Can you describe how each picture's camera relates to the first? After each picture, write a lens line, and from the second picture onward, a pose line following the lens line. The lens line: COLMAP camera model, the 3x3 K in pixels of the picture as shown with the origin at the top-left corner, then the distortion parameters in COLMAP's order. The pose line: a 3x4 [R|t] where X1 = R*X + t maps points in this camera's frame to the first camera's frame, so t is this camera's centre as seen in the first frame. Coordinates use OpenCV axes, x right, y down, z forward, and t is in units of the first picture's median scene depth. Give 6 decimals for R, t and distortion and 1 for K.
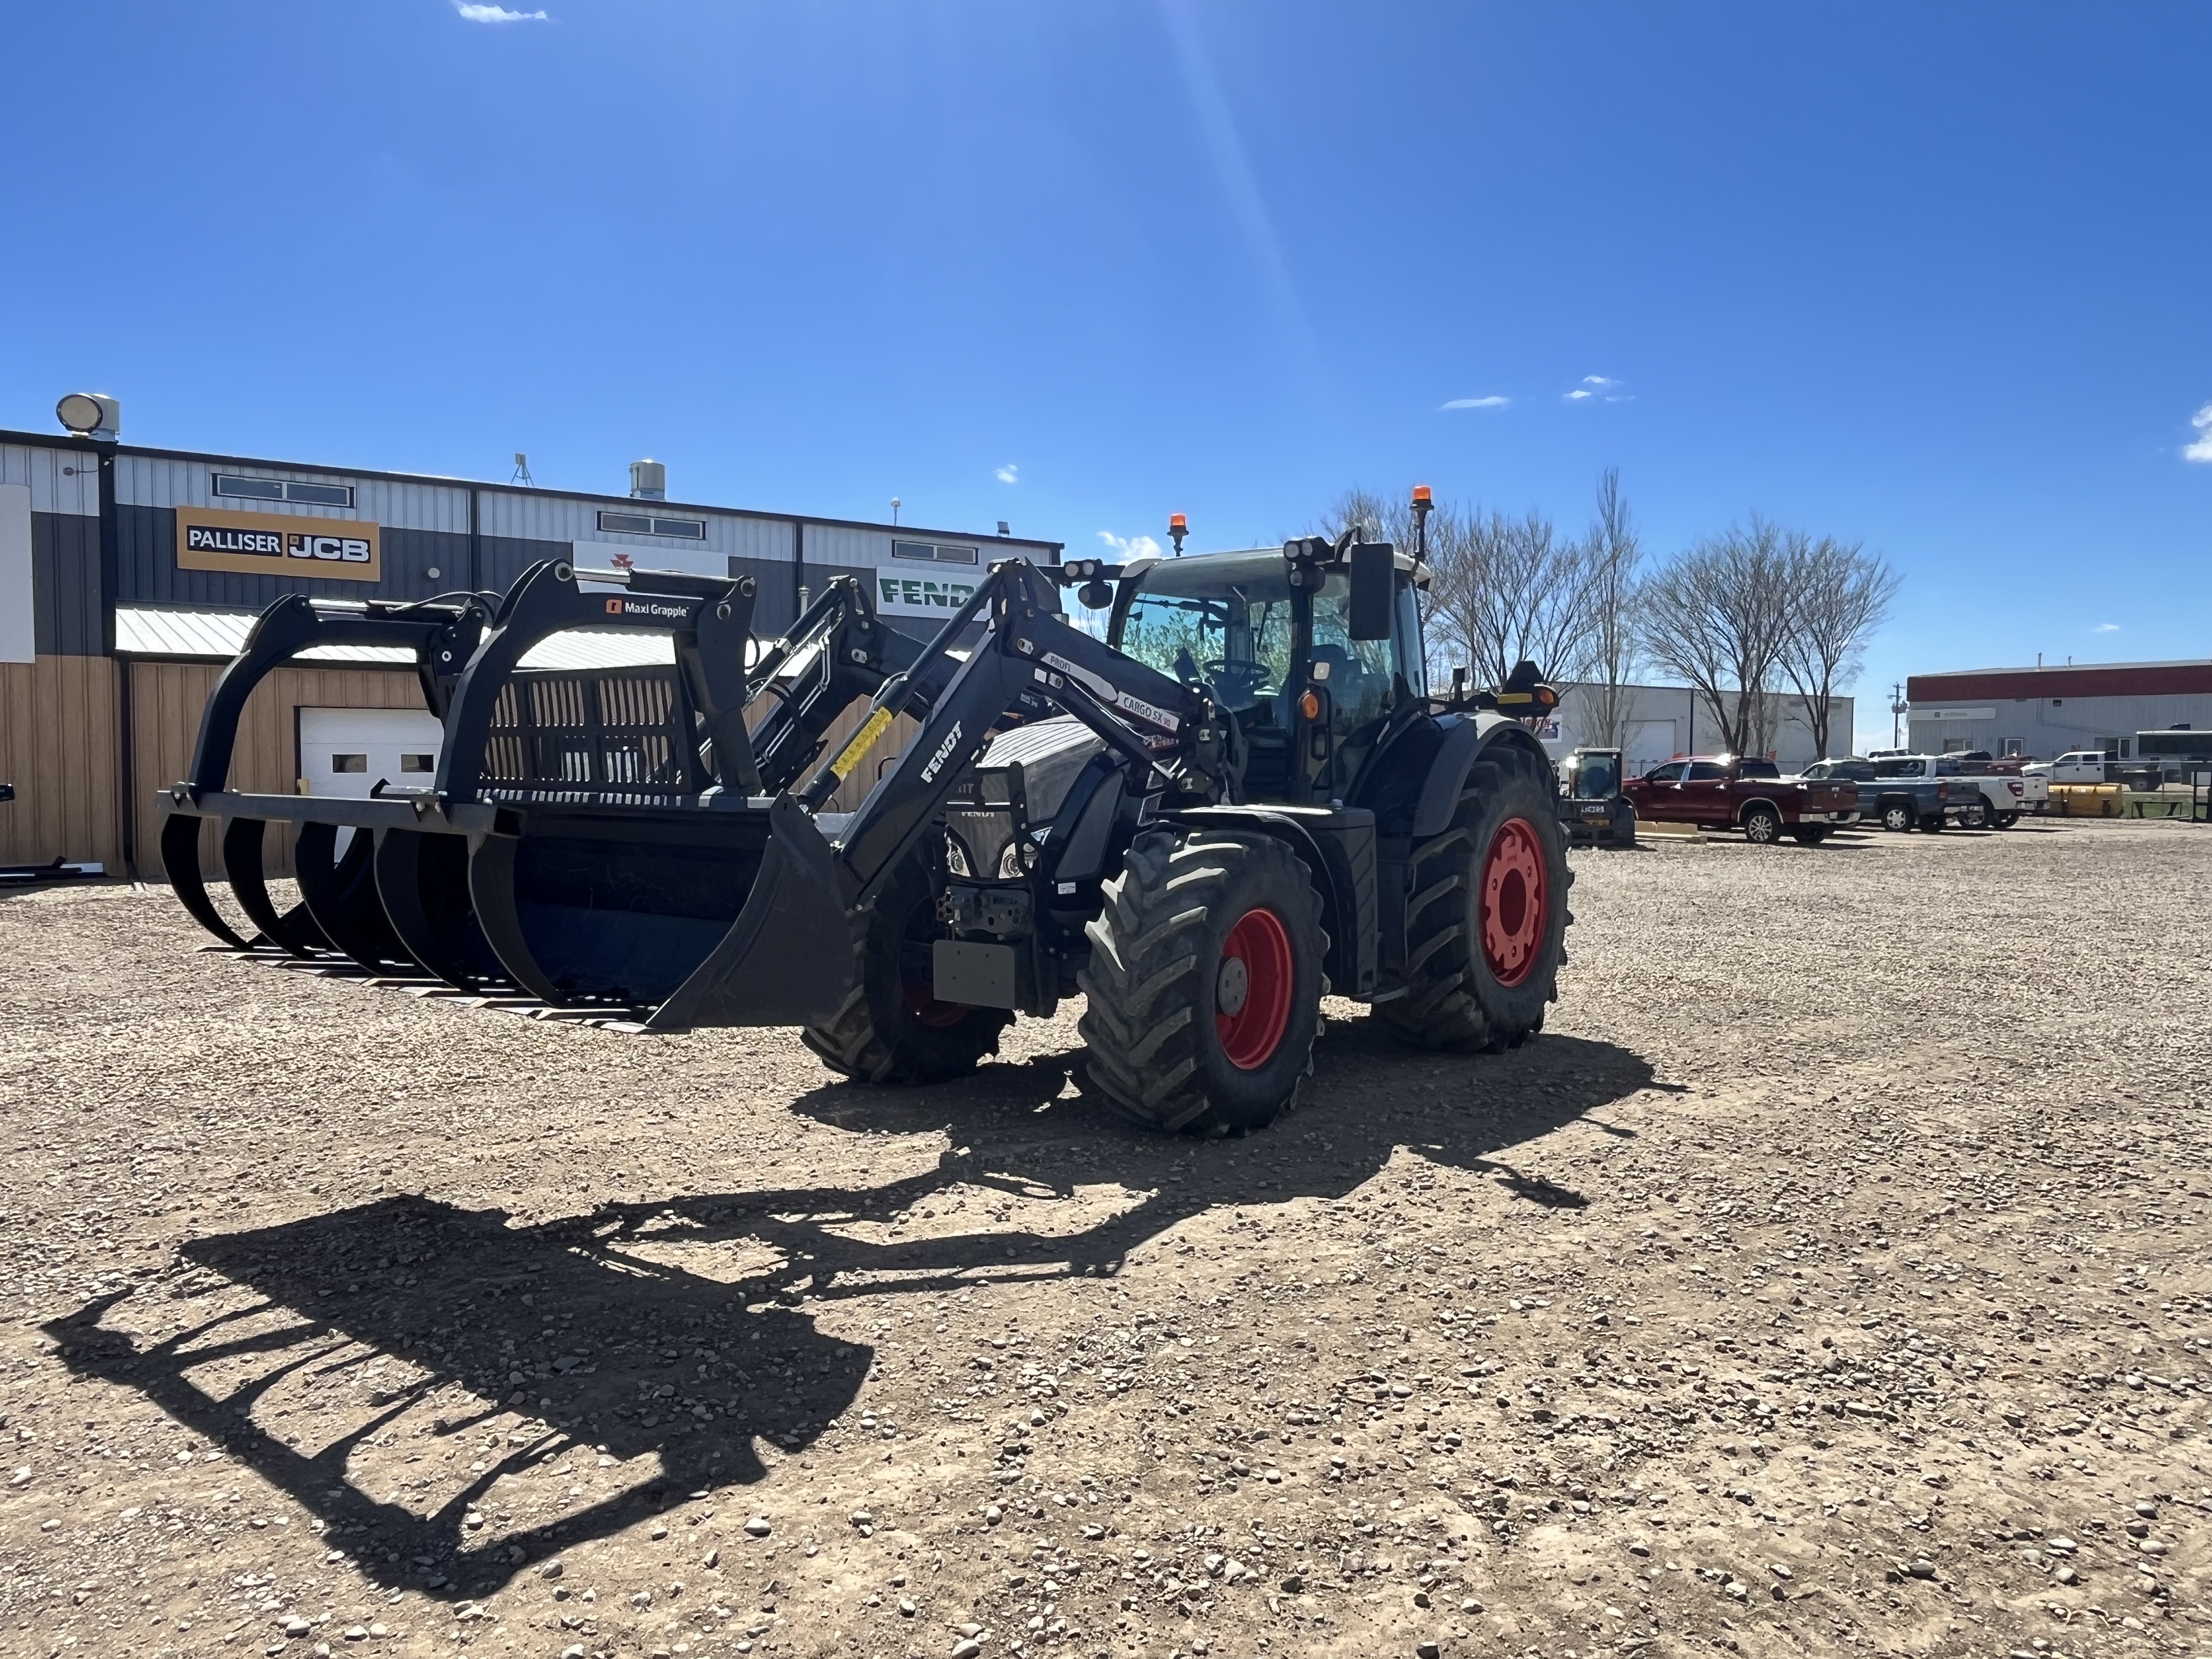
lens RADIAL K [[1582.8, 0, 1092.6], [0, 1582.8, 835.6], [0, 0, 1]] dist [-0.000291, 0.001895]
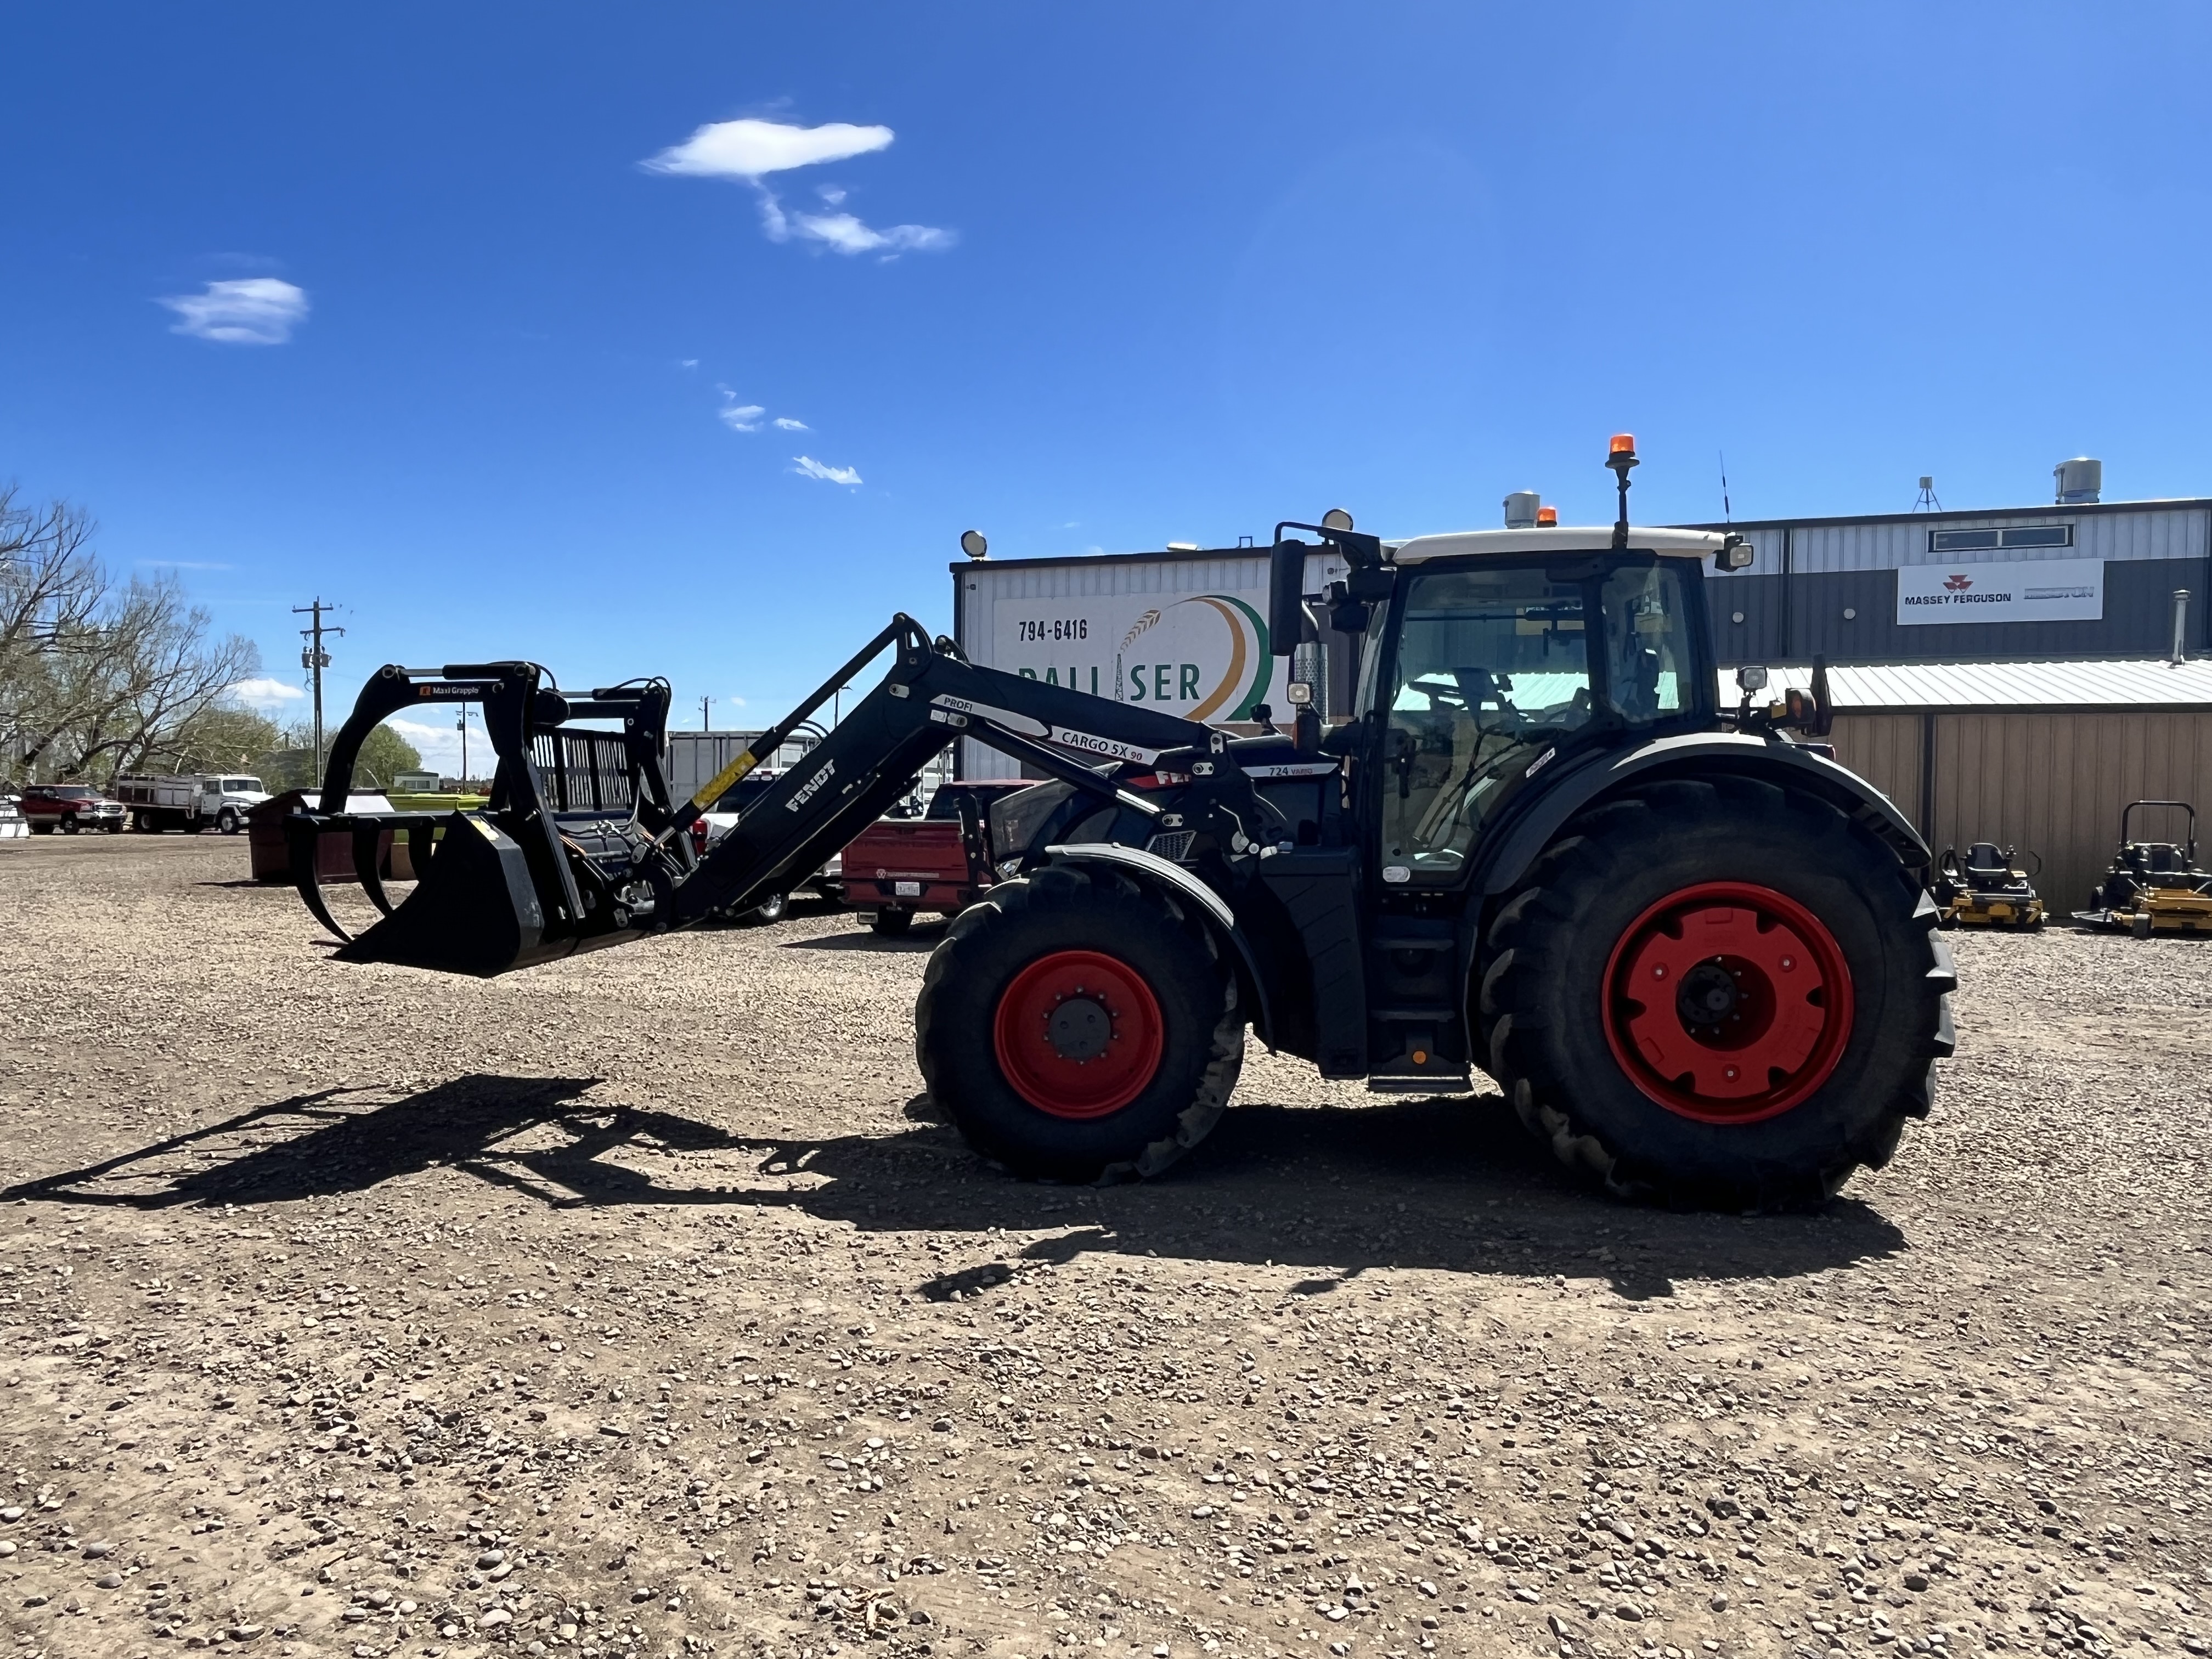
lens RADIAL K [[1582.8, 0, 1092.6], [0, 1582.8, 835.6], [0, 0, 1]] dist [-0.000291, 0.001895]
pose [[0.518237, 0.023947, -0.854902, 0.727741], [-0.048428, 0.998826, -0.001378, -0.017178], [0.853865, 0.042115, 0.518788, 0.402902]]
